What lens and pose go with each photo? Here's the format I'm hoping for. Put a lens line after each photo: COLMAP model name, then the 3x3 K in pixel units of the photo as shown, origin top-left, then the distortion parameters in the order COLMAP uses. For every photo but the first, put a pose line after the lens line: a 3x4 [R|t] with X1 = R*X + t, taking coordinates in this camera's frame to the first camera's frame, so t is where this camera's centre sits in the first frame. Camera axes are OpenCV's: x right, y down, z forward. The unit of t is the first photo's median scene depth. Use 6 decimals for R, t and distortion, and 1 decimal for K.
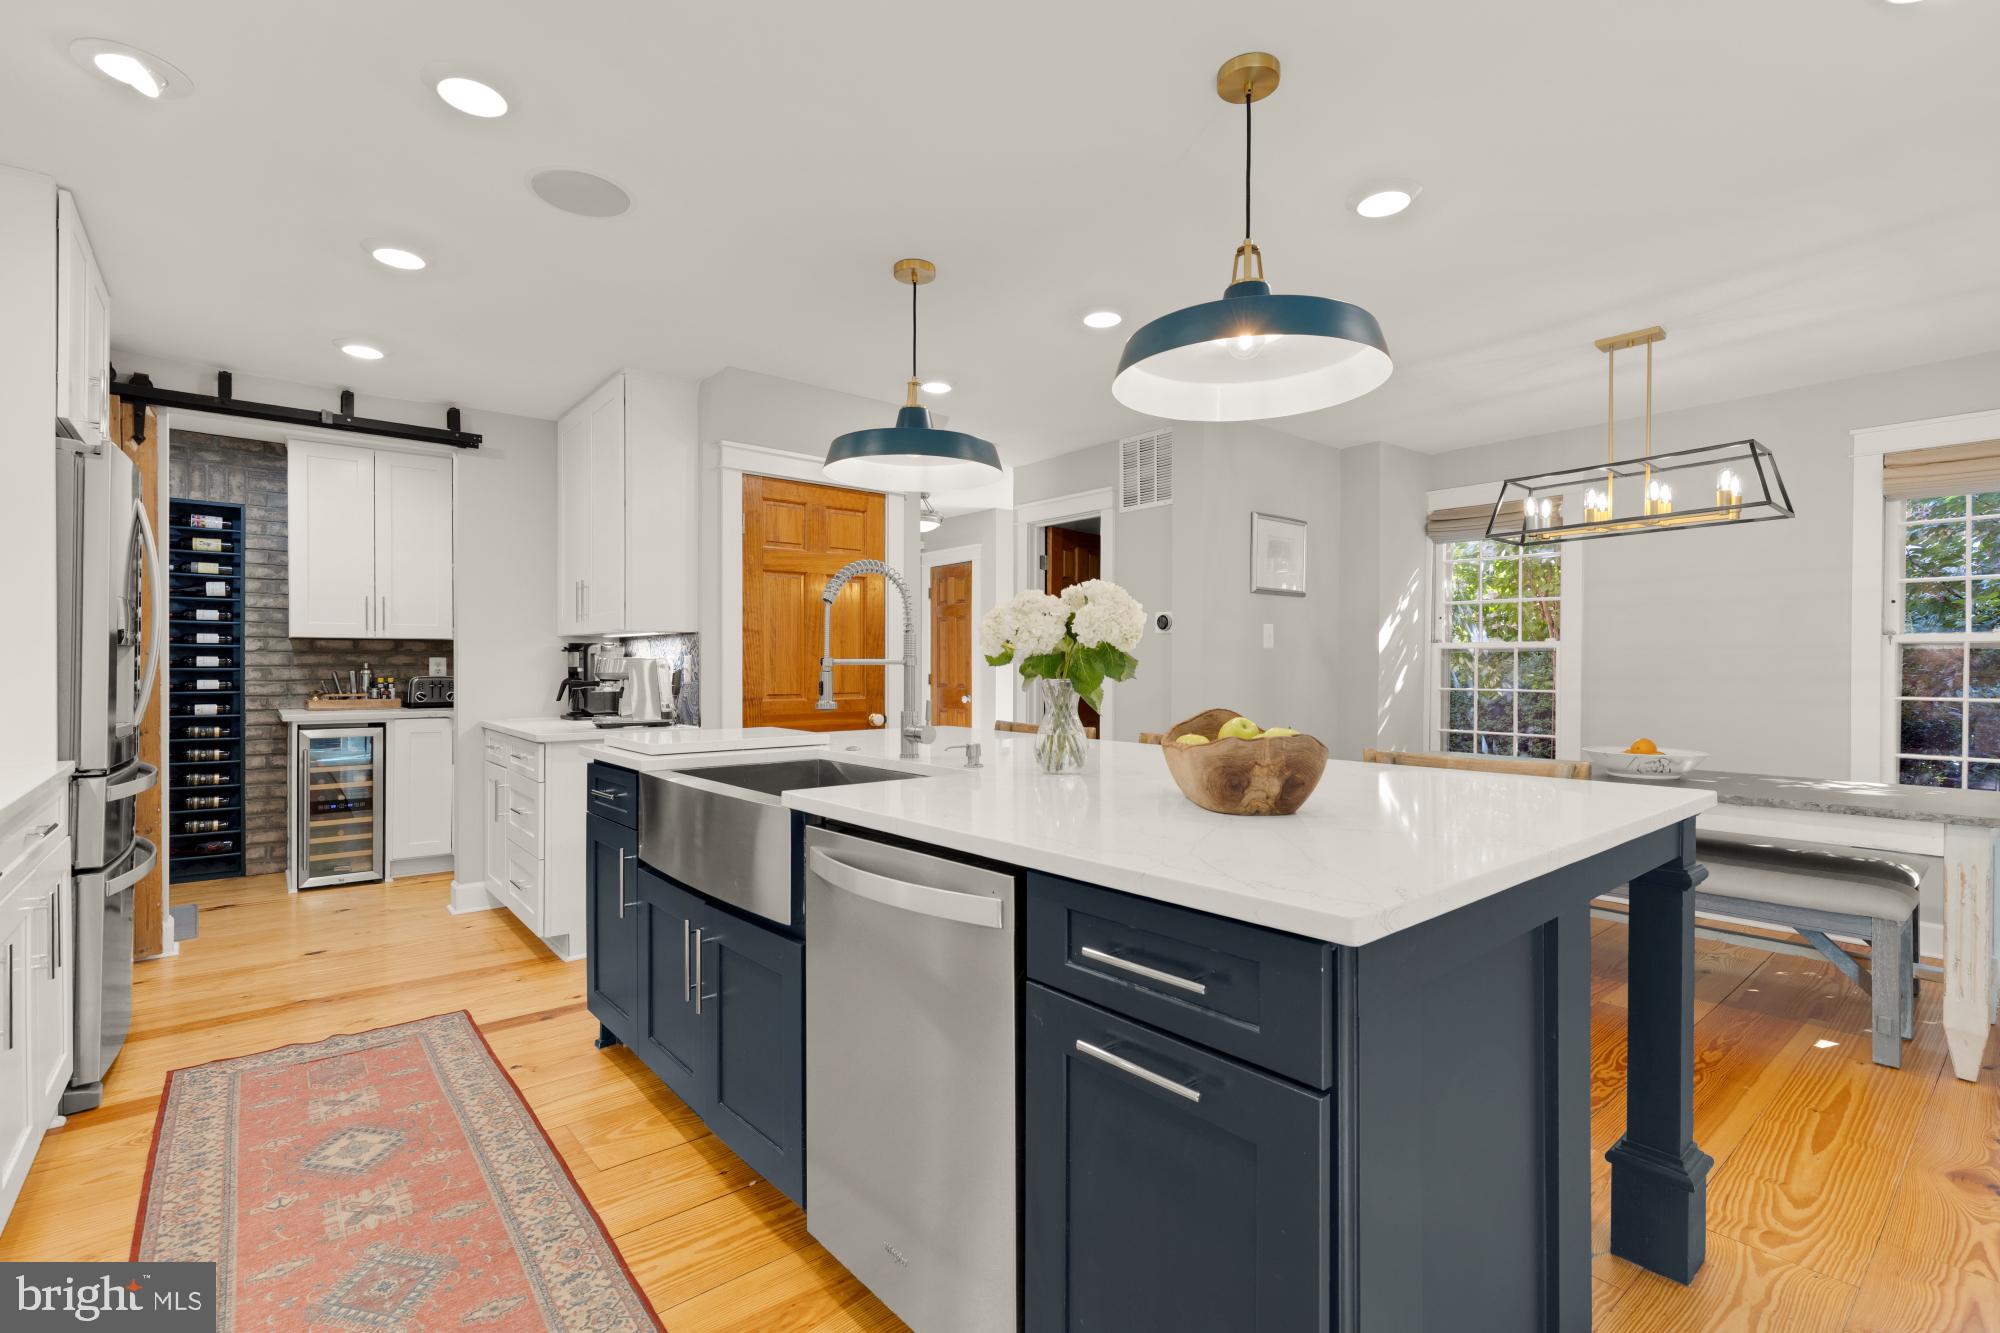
lens RADIAL K [[905.7, 0, 1009.3], [0, 905.7, 668.3], [0, 0, 1]] dist [0.006023, -0.001853]
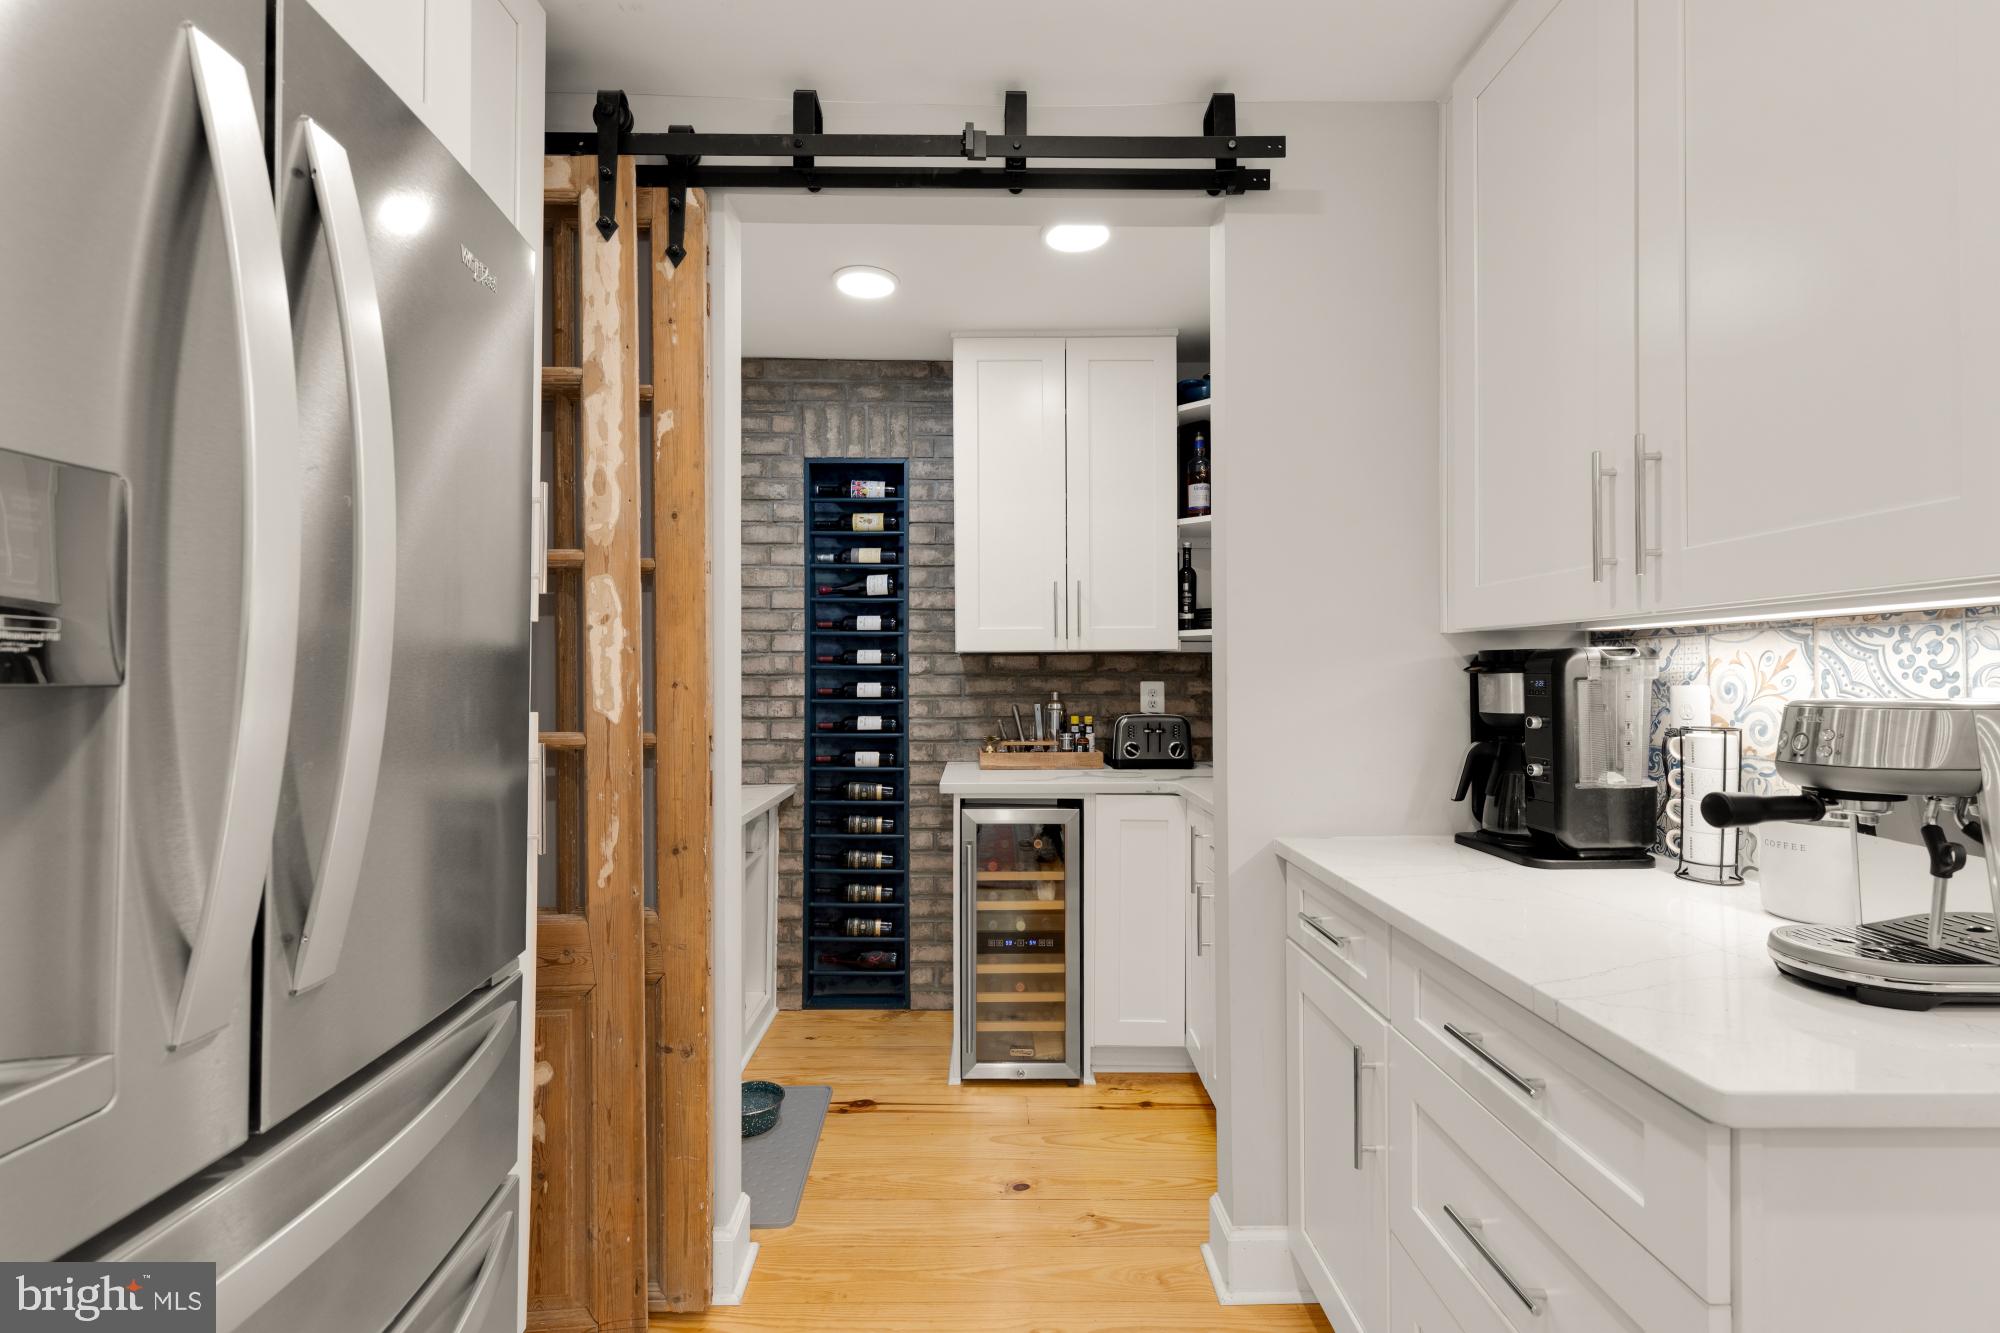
lens RADIAL K [[905.7, 0, 1007.2], [0, 905.7, 669.2], [0, 0, 1]] dist [0.006023, -0.001853]
pose [[0.781126, -0.010972, -0.624277, -0.374816], [0.003152, 0.999902, -0.013631, -0.013685], [0.624366, 0.008680, 0.781084, 0.534956]]
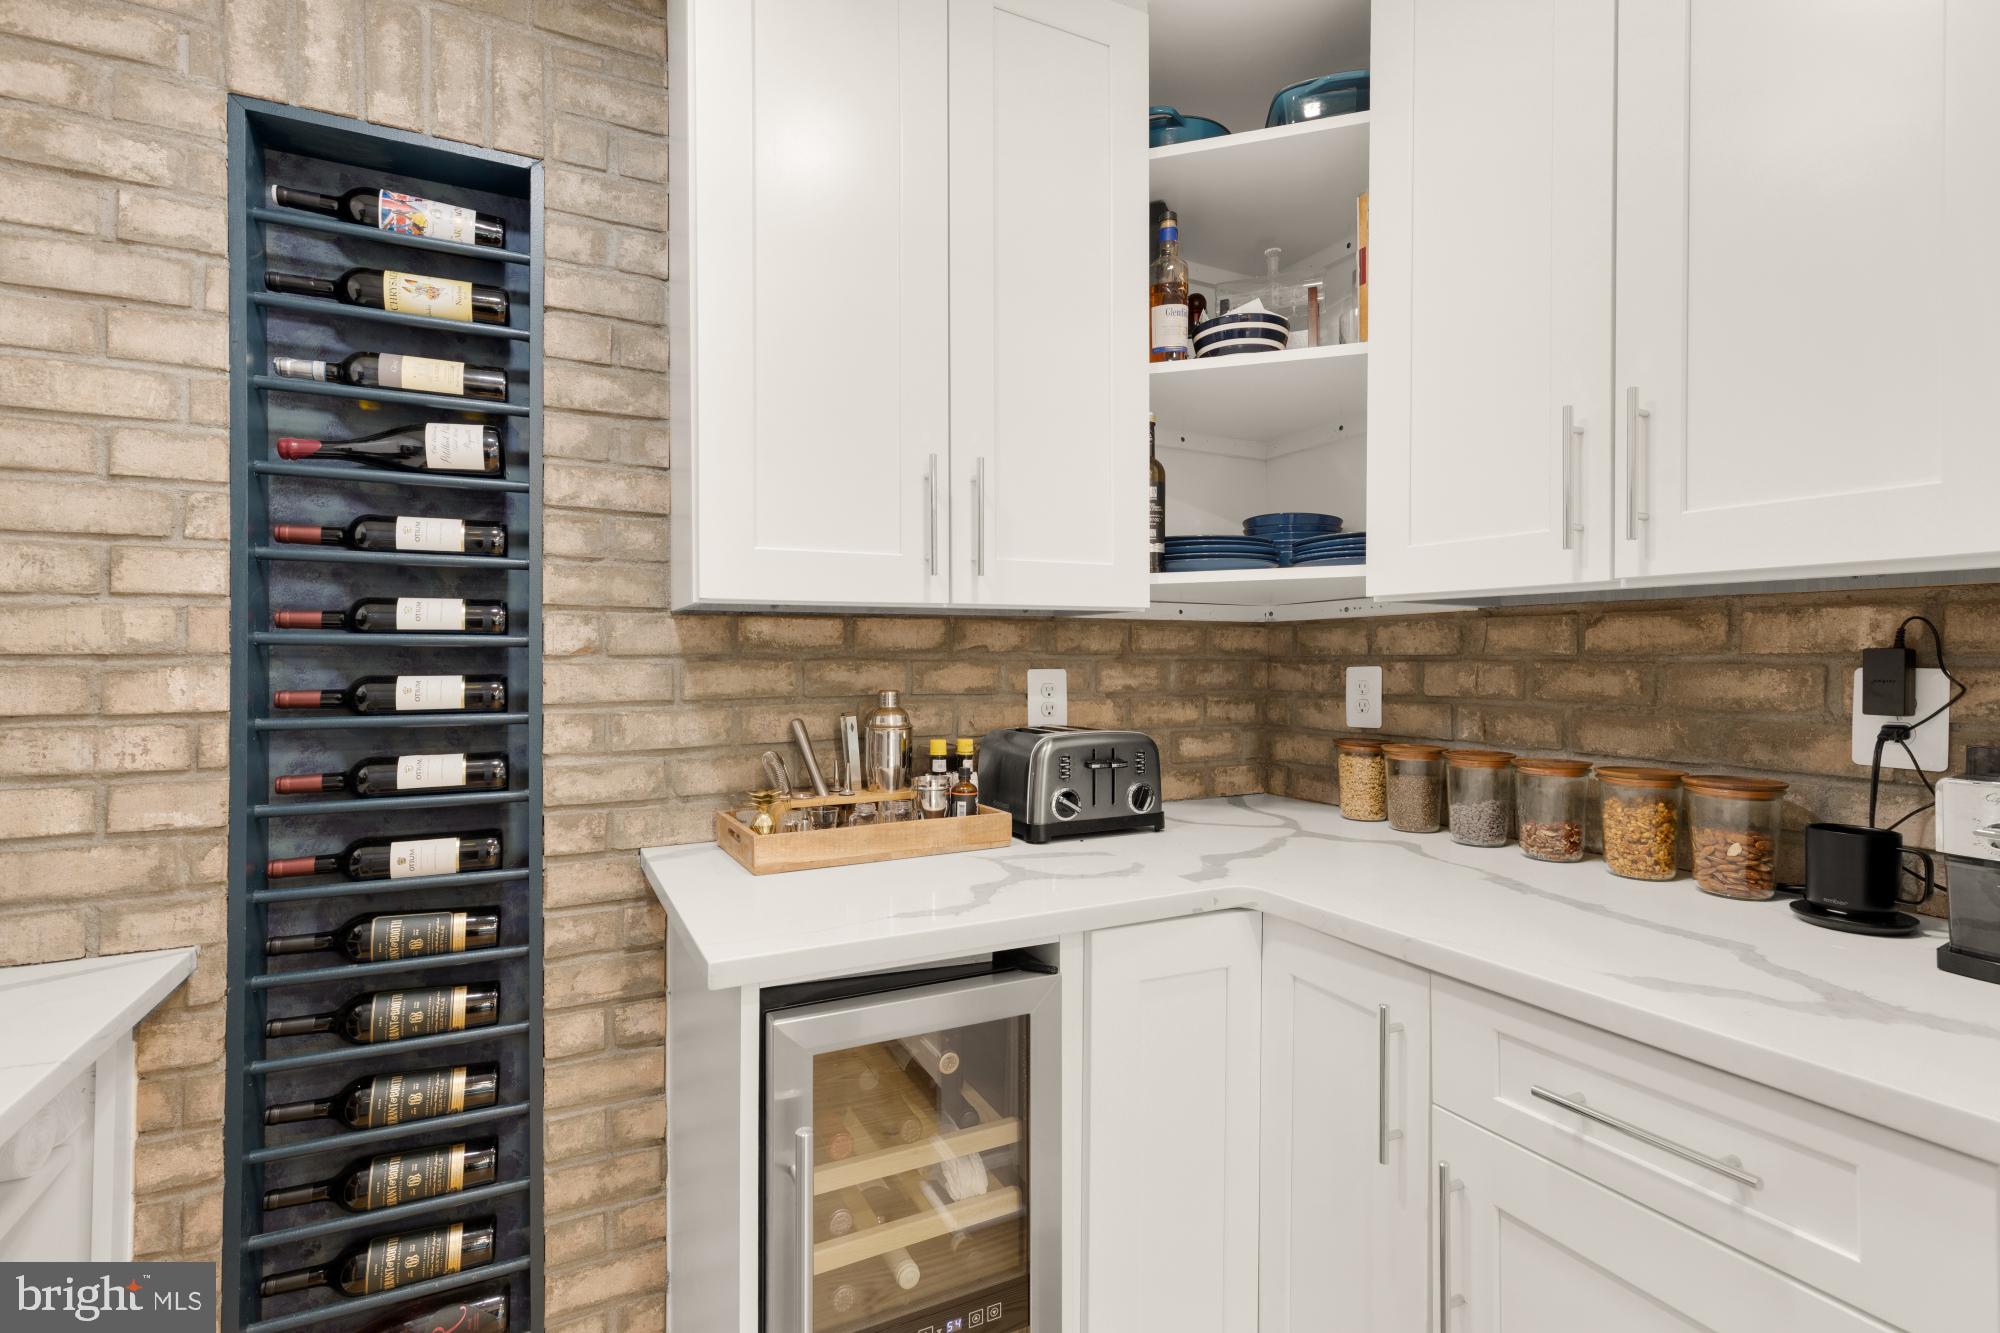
lens RADIAL K [[905.7, 0, 1045.3], [0, 905.7, 653.9], [0, 0, 1]] dist [0.006023, -0.001853]
pose [[0.981986, -0.008619, -0.188758, -0.643763], [0.006827, 0.999925, -0.010144, -0.015876], [0.188832, 0.008672, 0.981971, 0.763180]]
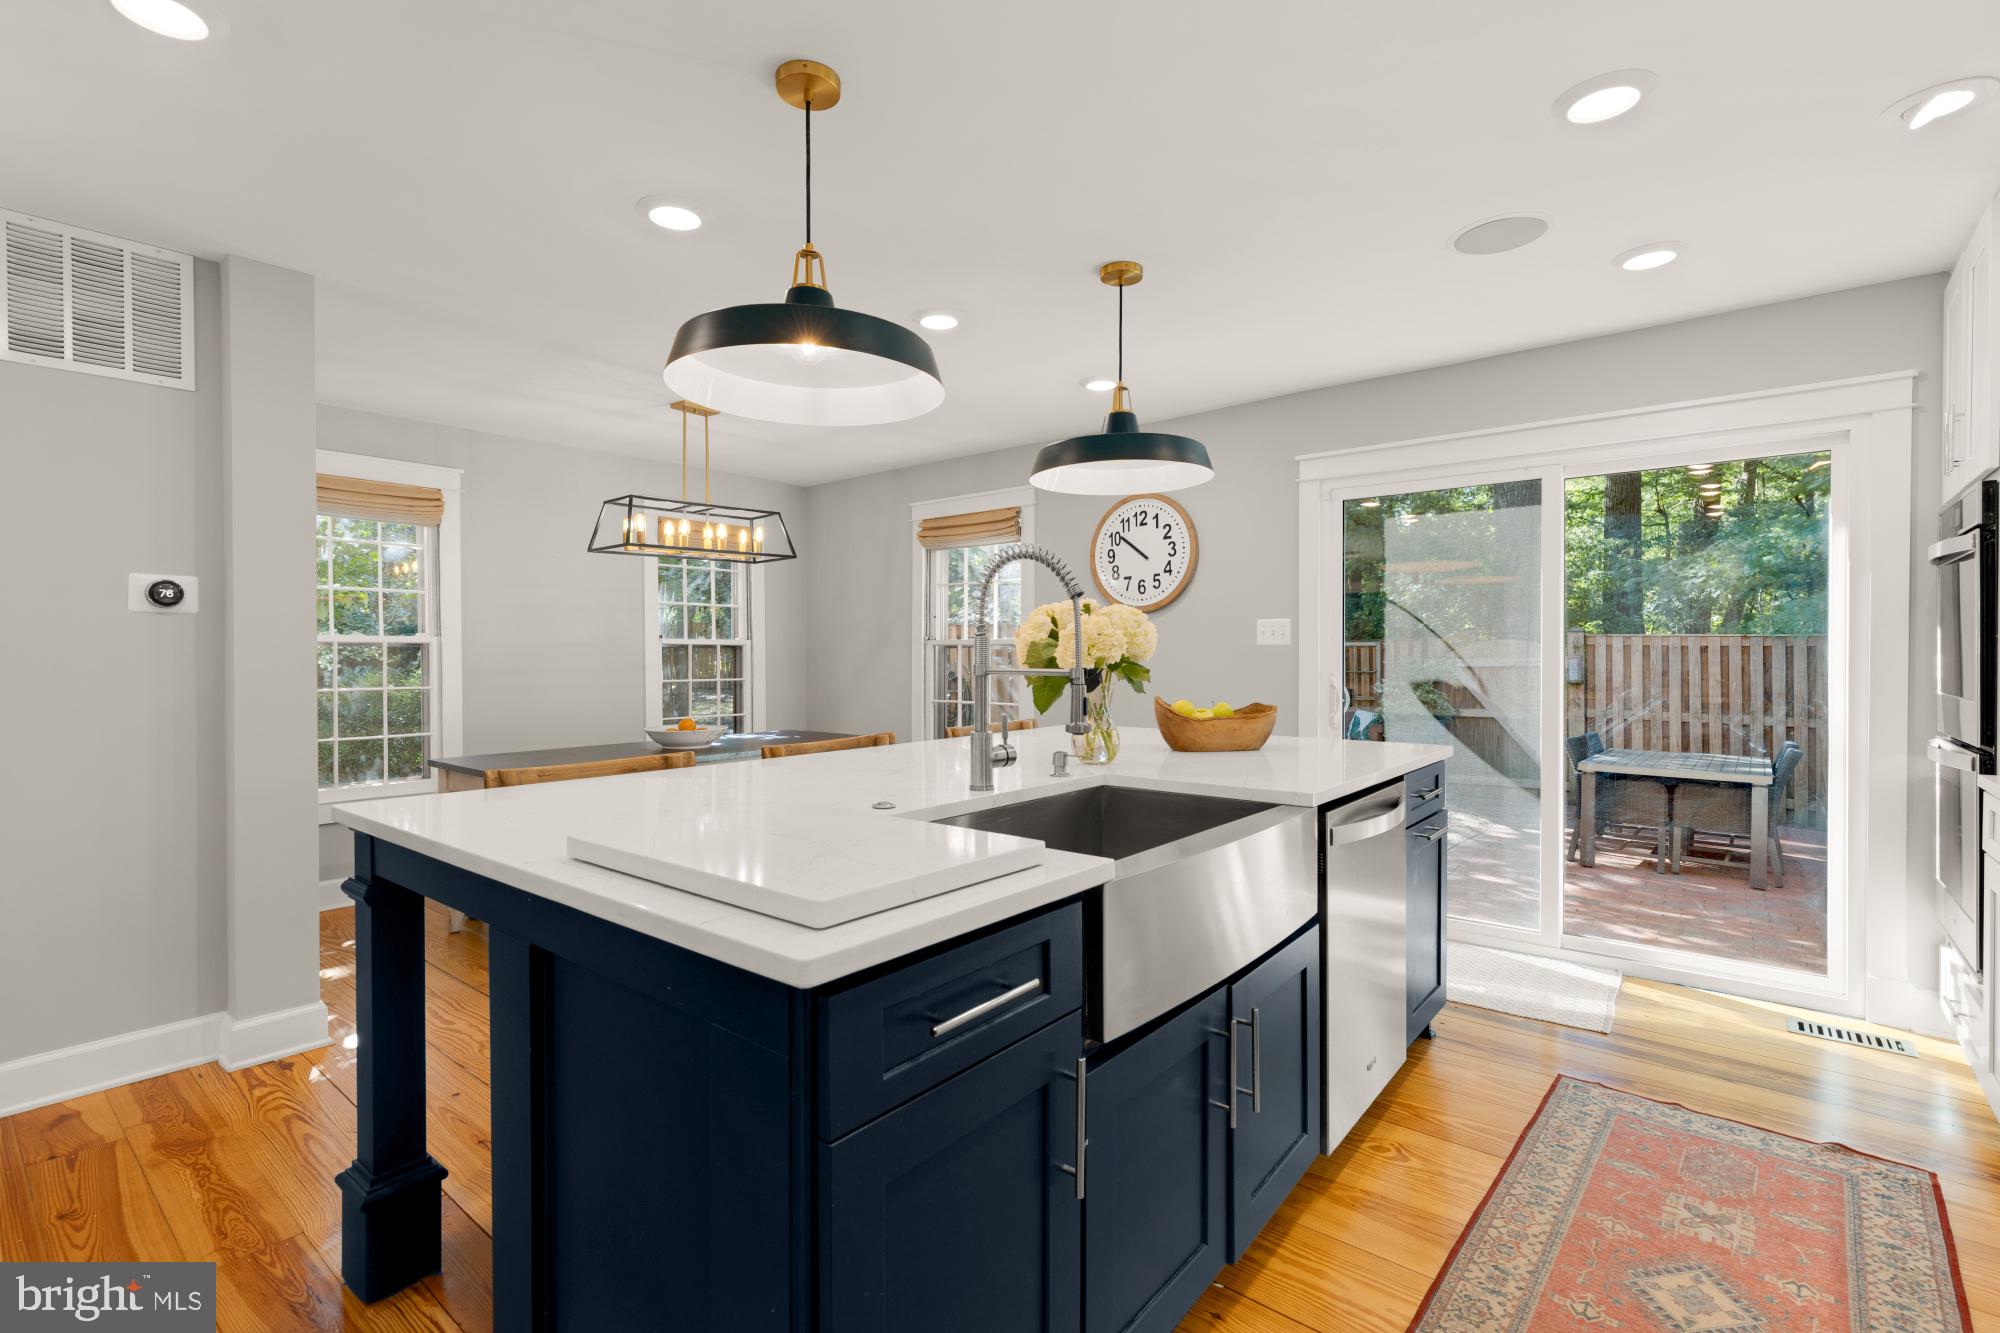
lens RADIAL K [[905.7, 0, 989.7], [0, 905.7, 662.6], [0, 0, 1]] dist [0.006023, -0.001853]
pose [[-0.162055, -0.011867, 0.986710, -0.460337], [0.002951, 0.999917, 0.012510, -0.012570], [-0.986777, 0.004940, -0.162007, 0.574002]]
